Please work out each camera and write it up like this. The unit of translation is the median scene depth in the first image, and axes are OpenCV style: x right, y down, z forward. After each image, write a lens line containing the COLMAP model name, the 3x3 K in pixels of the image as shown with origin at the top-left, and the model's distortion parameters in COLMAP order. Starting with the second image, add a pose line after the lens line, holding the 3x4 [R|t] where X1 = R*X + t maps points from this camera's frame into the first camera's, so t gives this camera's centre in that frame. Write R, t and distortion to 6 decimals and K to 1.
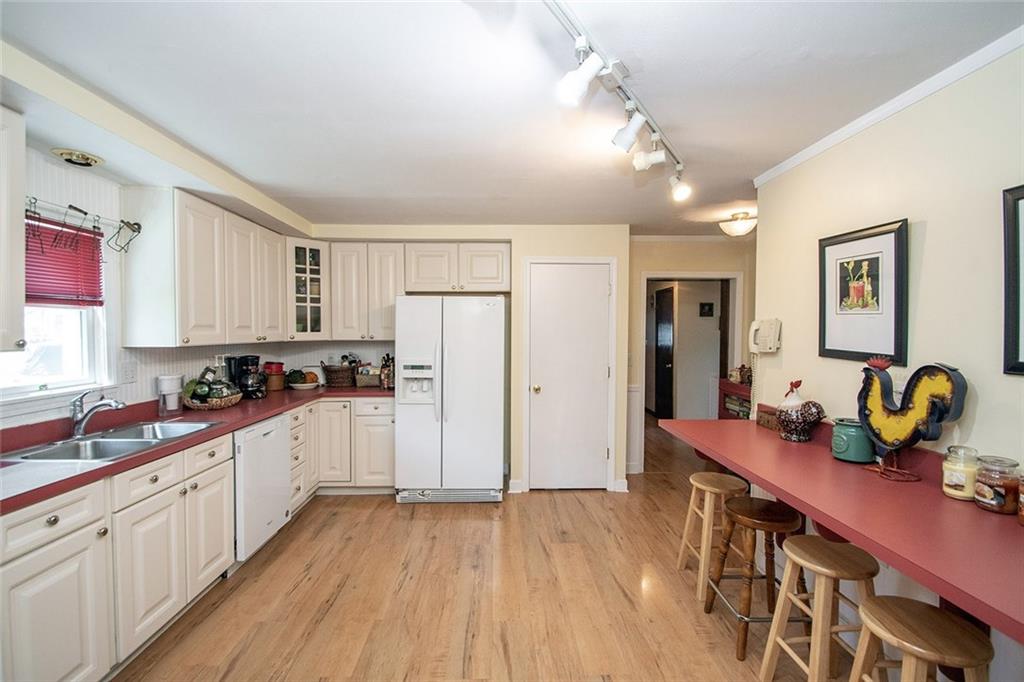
lens RADIAL K [[450.3, 0, 513.0], [0, 450.3, 341.2], [0, 0, 1]] dist [0.001048, -0.004699]
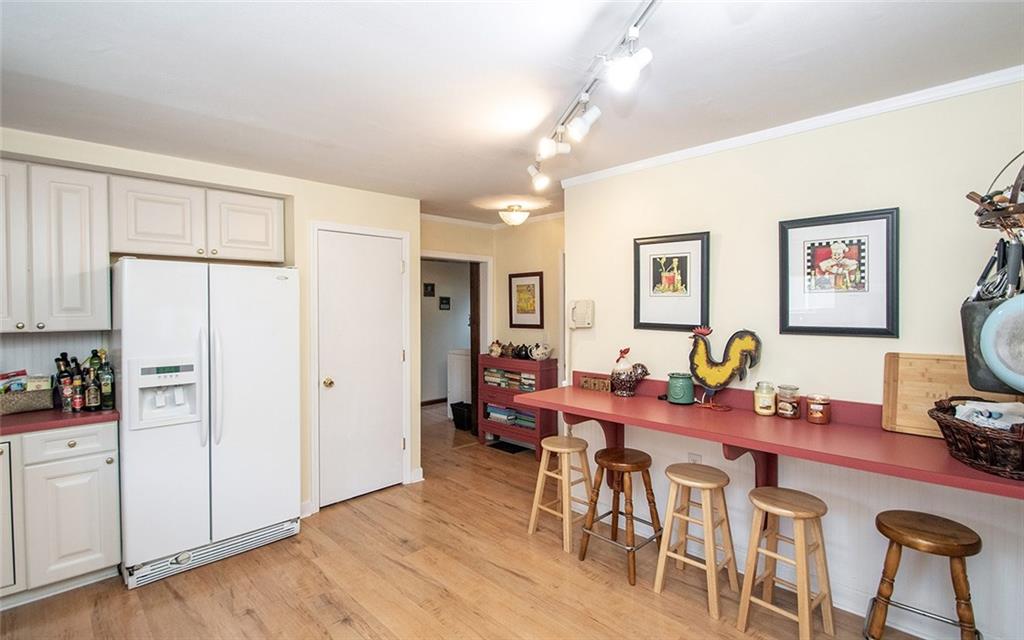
lens RADIAL K [[465.8, 0, 508.8], [0, 465.8, 312.7], [0, 0, 1]] dist [0.003335, -0.002469]
pose [[0.735194, -0.012709, 0.677738, -0.491851], [0.025744, 0.999626, -0.009181, -0.008865], [-0.677368, 0.024197, 0.735246, 0.258367]]
